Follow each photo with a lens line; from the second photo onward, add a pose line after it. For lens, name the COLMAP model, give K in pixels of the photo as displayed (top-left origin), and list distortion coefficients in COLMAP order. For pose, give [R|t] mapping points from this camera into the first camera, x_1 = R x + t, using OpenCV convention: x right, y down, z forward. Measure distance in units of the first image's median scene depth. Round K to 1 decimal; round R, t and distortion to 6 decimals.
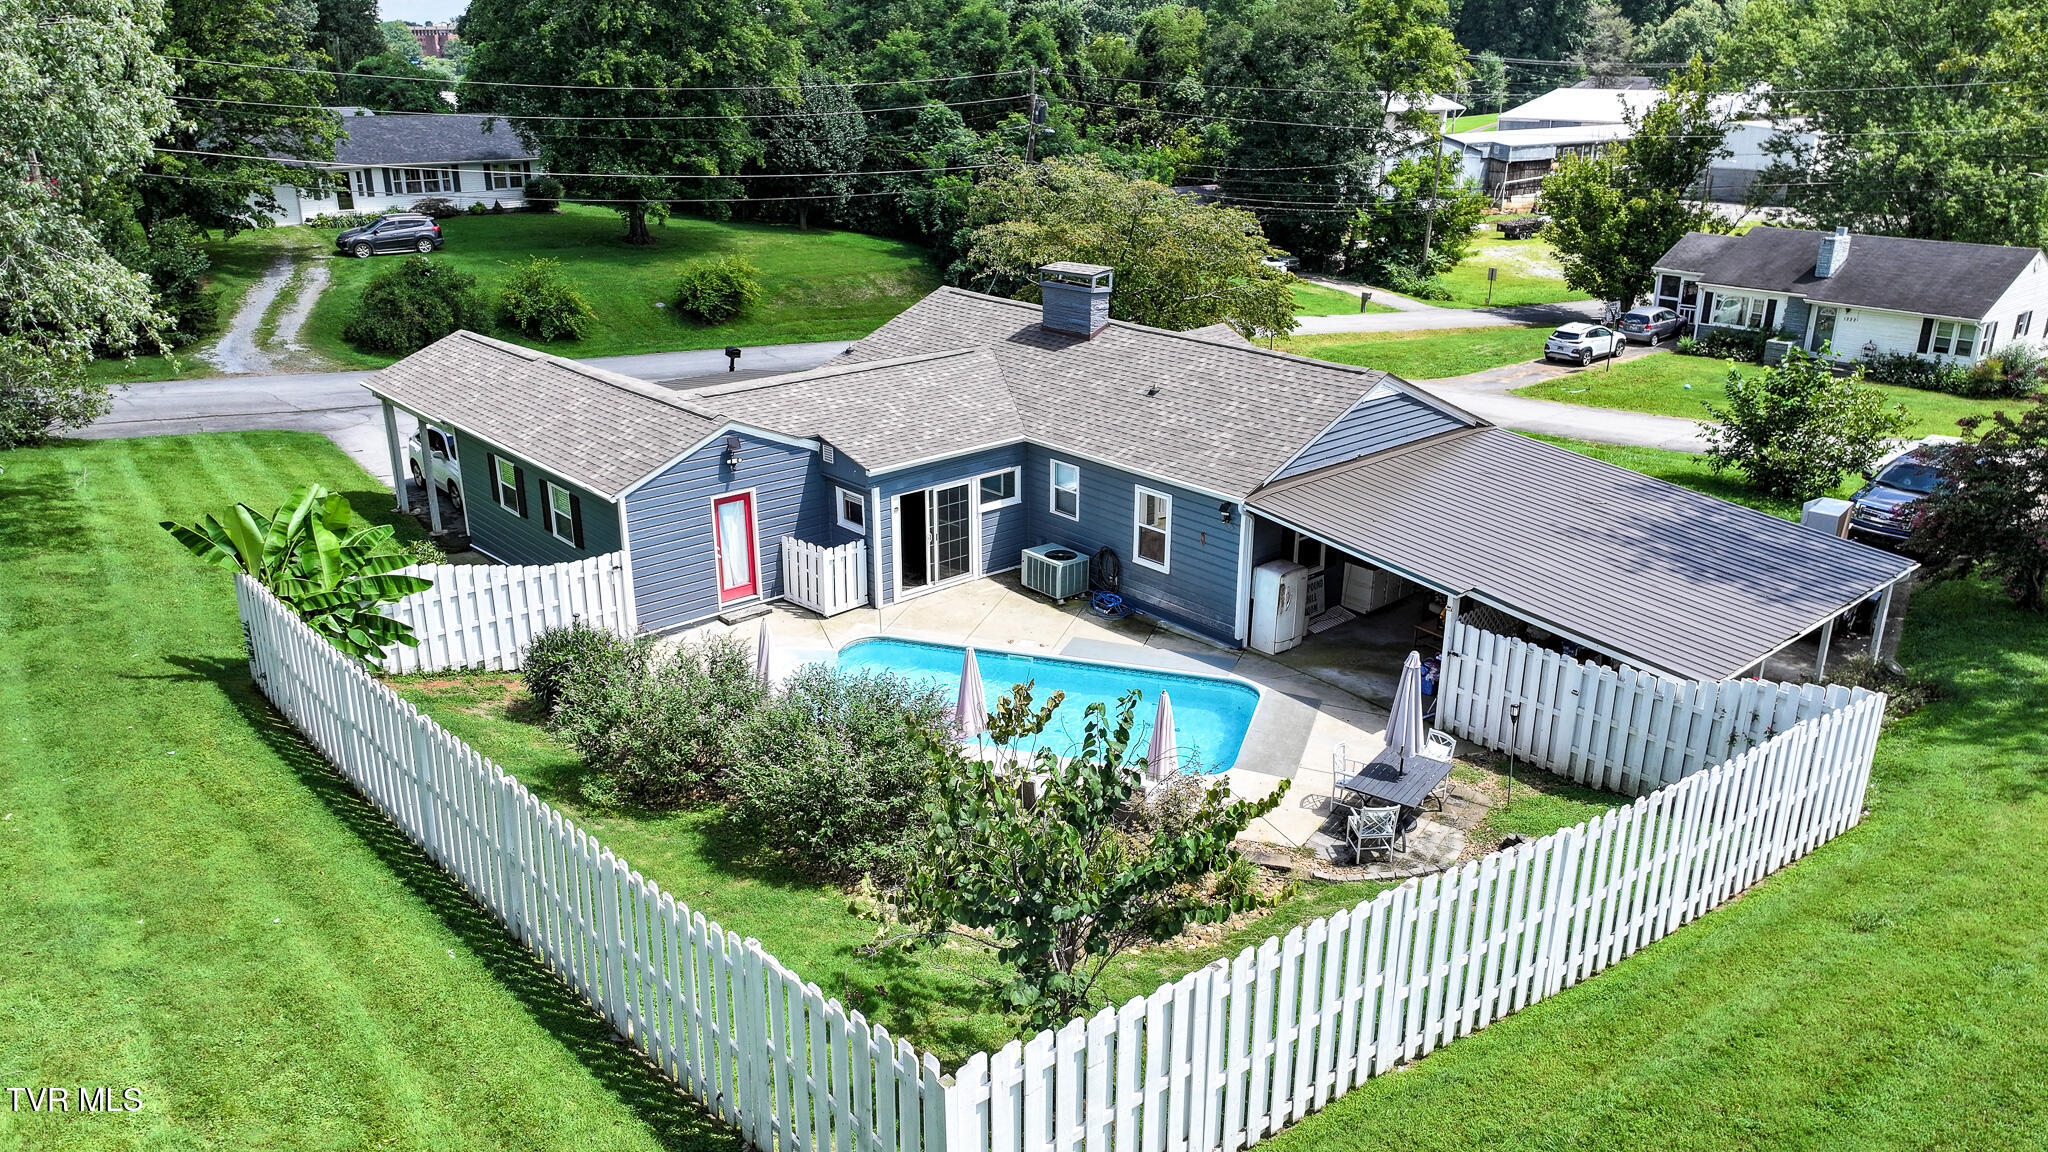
lens RADIAL K [[1448.6, 0, 1016.3], [0, 1448.6, 577.4], [0, 0, 1]] dist [0.013234, 0.014122]
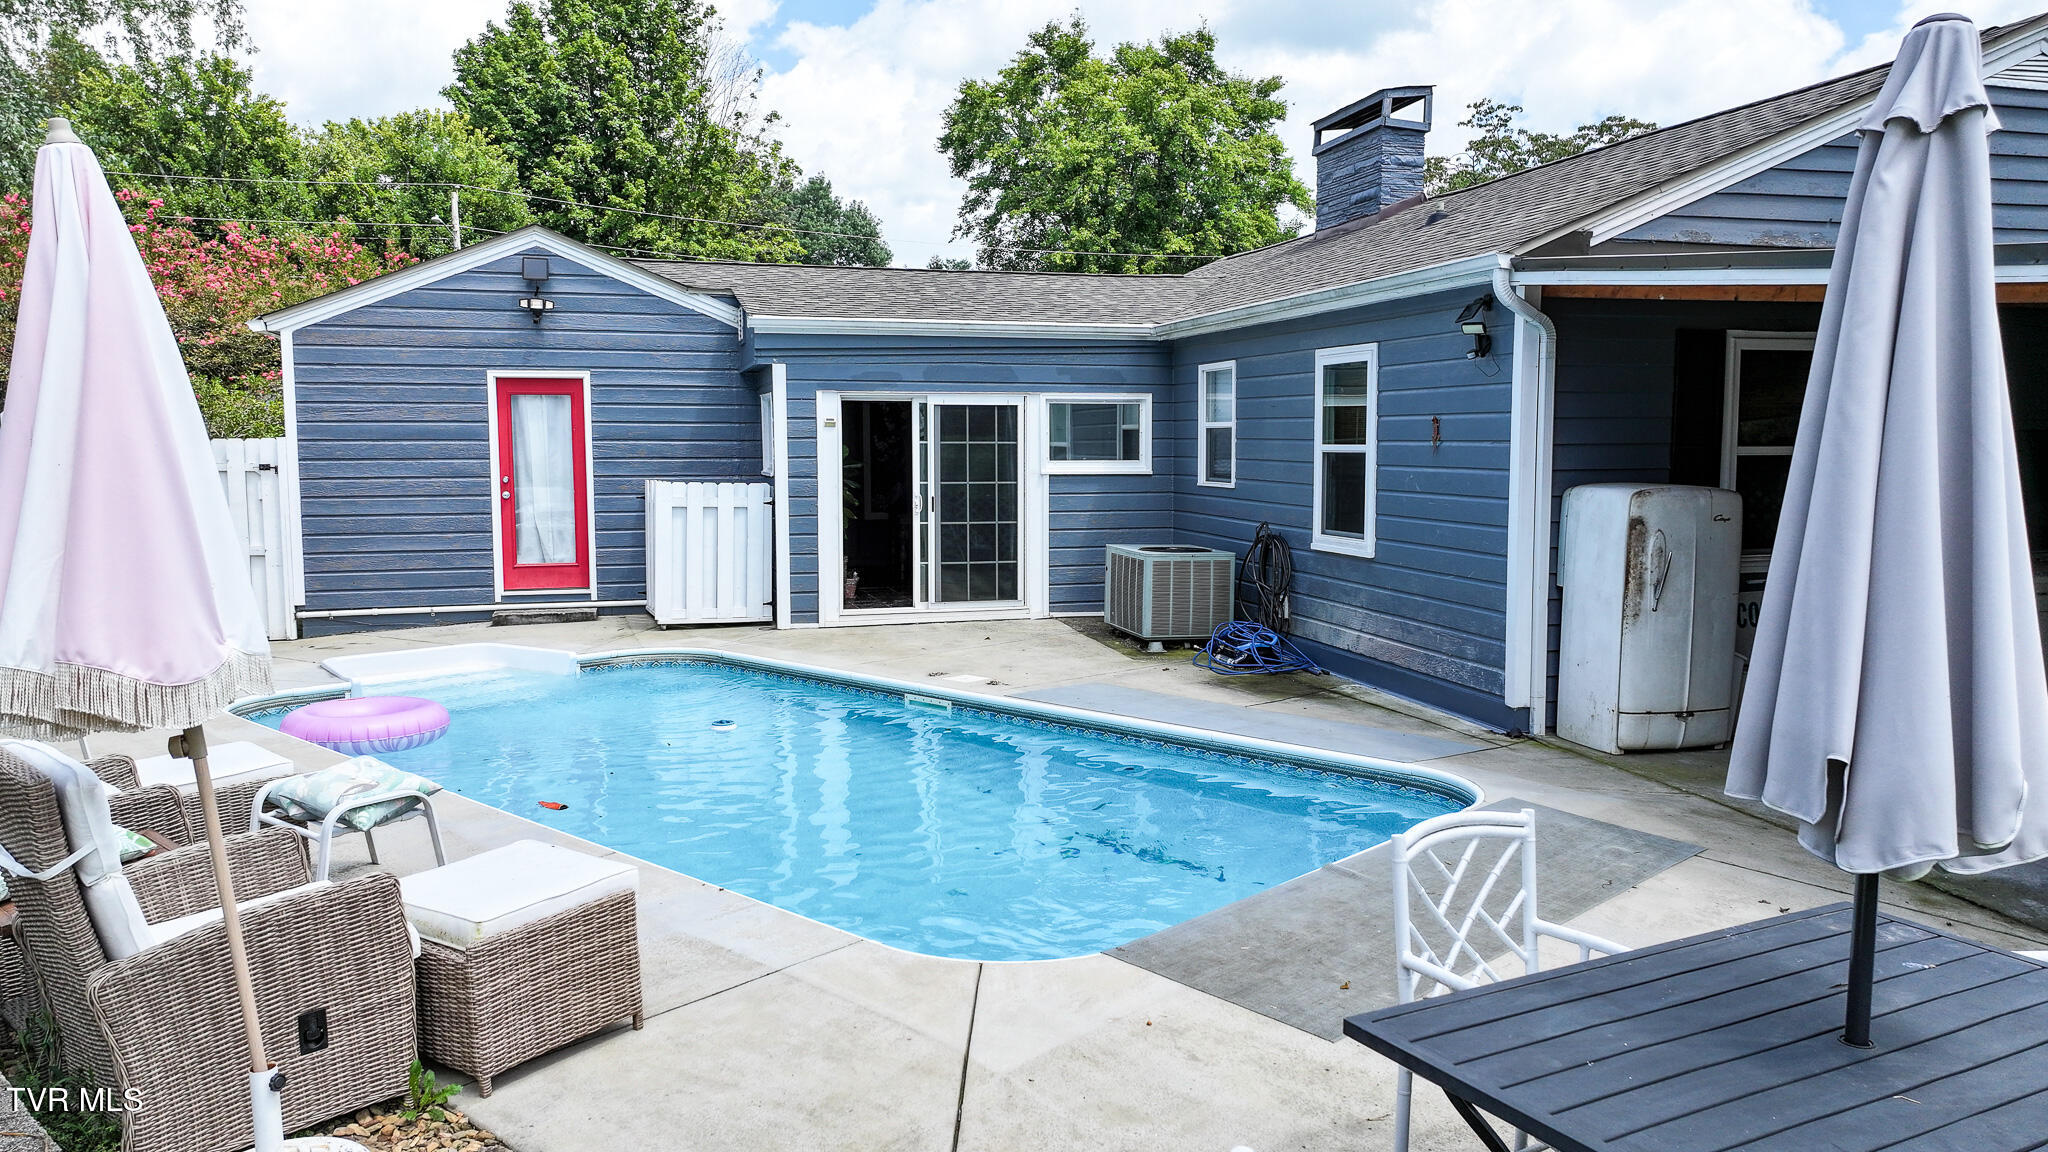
lens RADIAL K [[1448.6, 0, 1027.3], [0, 1448.6, 569.0], [0, 0, 1]] dist [0.013234, 0.014122]
pose [[0.905326, 0.038195, -0.422997, 0.180852], [-0.145510, 0.963566, -0.224425, 0.098074], [0.399013, 0.264728, 0.877899, 0.608680]]
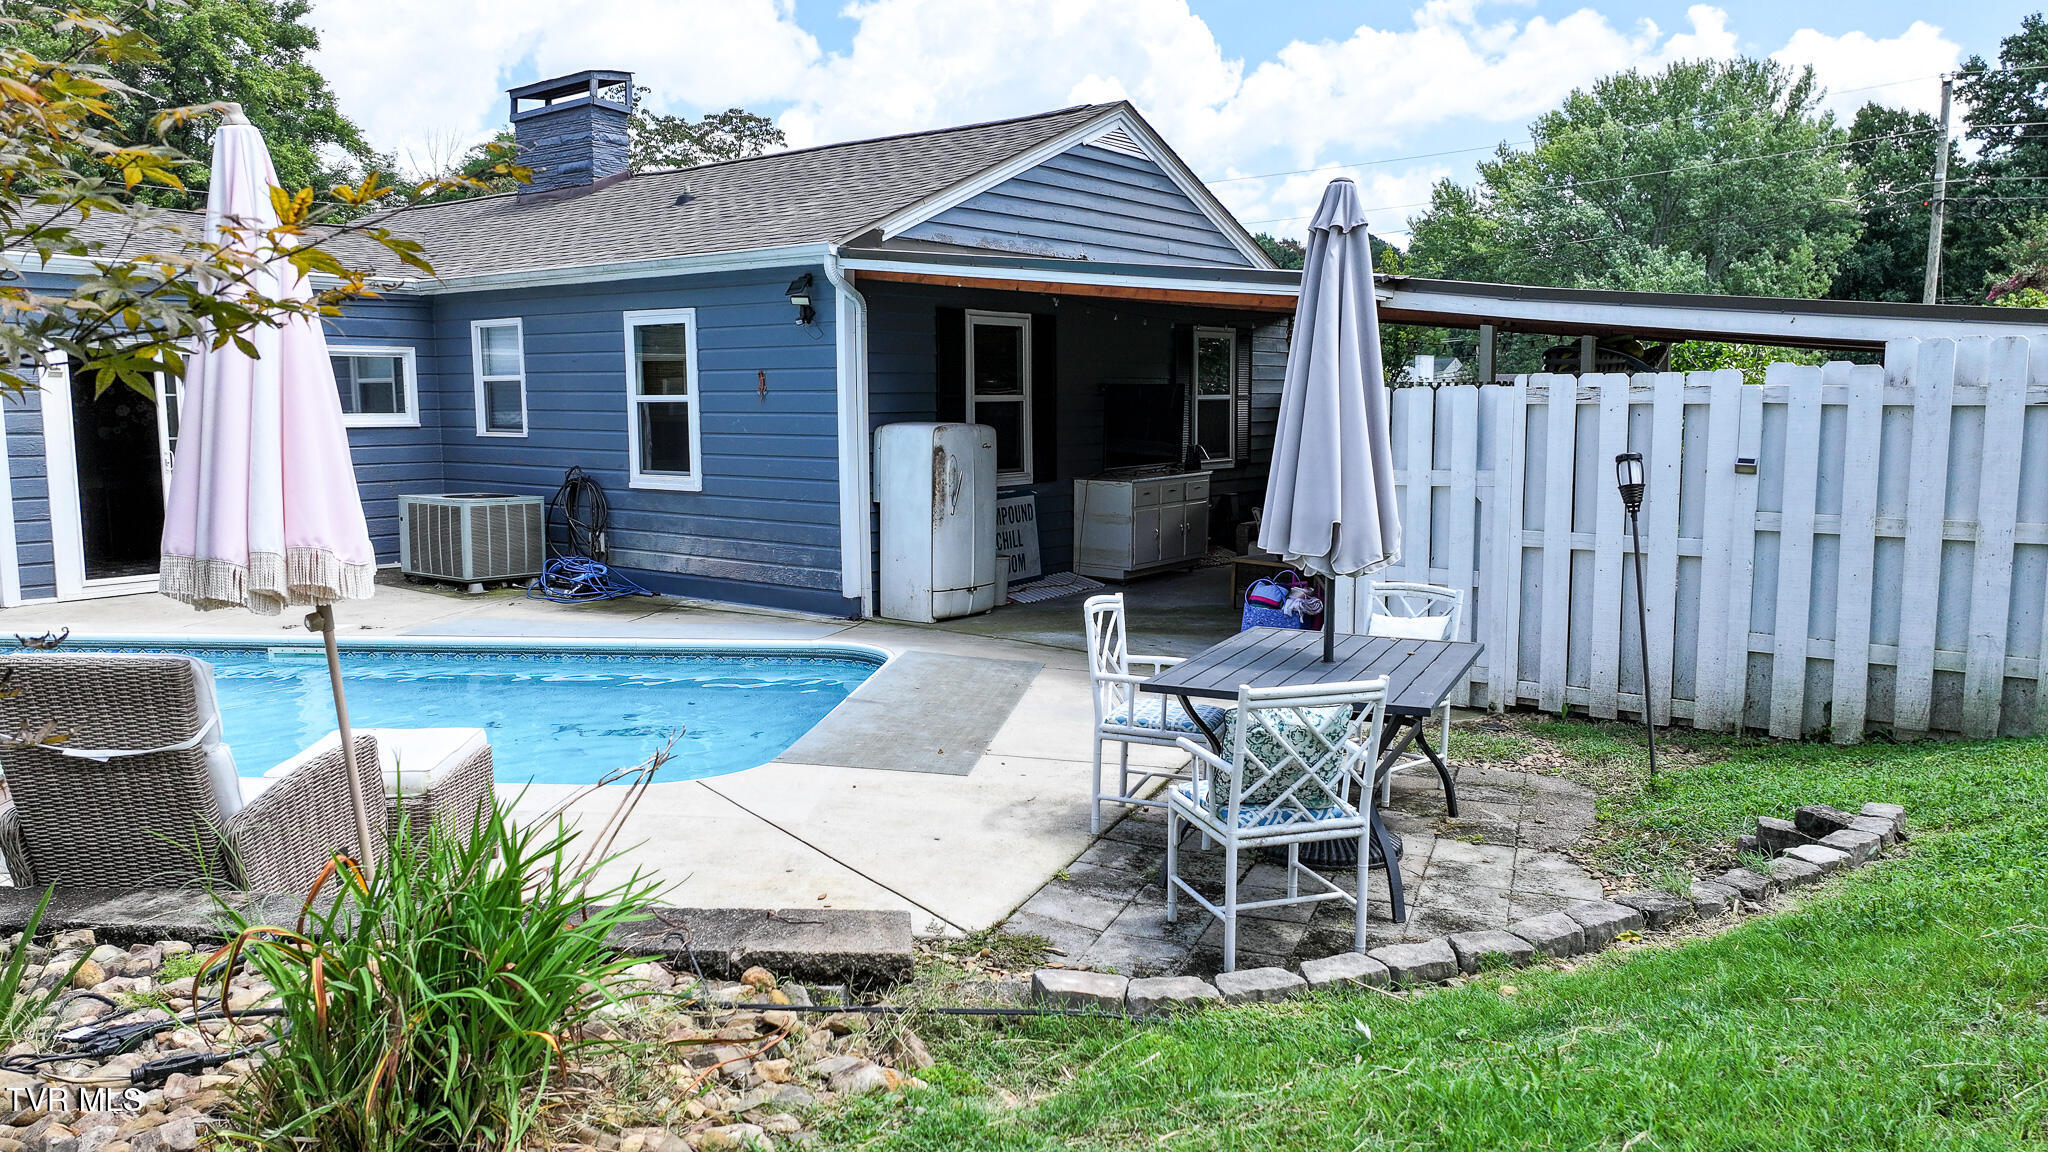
lens RADIAL K [[1448.6, 0, 1032.0], [0, 1448.6, 581.2], [0, 0, 1]] dist [0.013234, 0.014122]
pose [[0.978574, -0.029173, 0.203816, 0.110691], [0.073779, 0.973859, -0.214837, 0.127574], [-0.192221, 0.225271, 0.955146, 0.536435]]
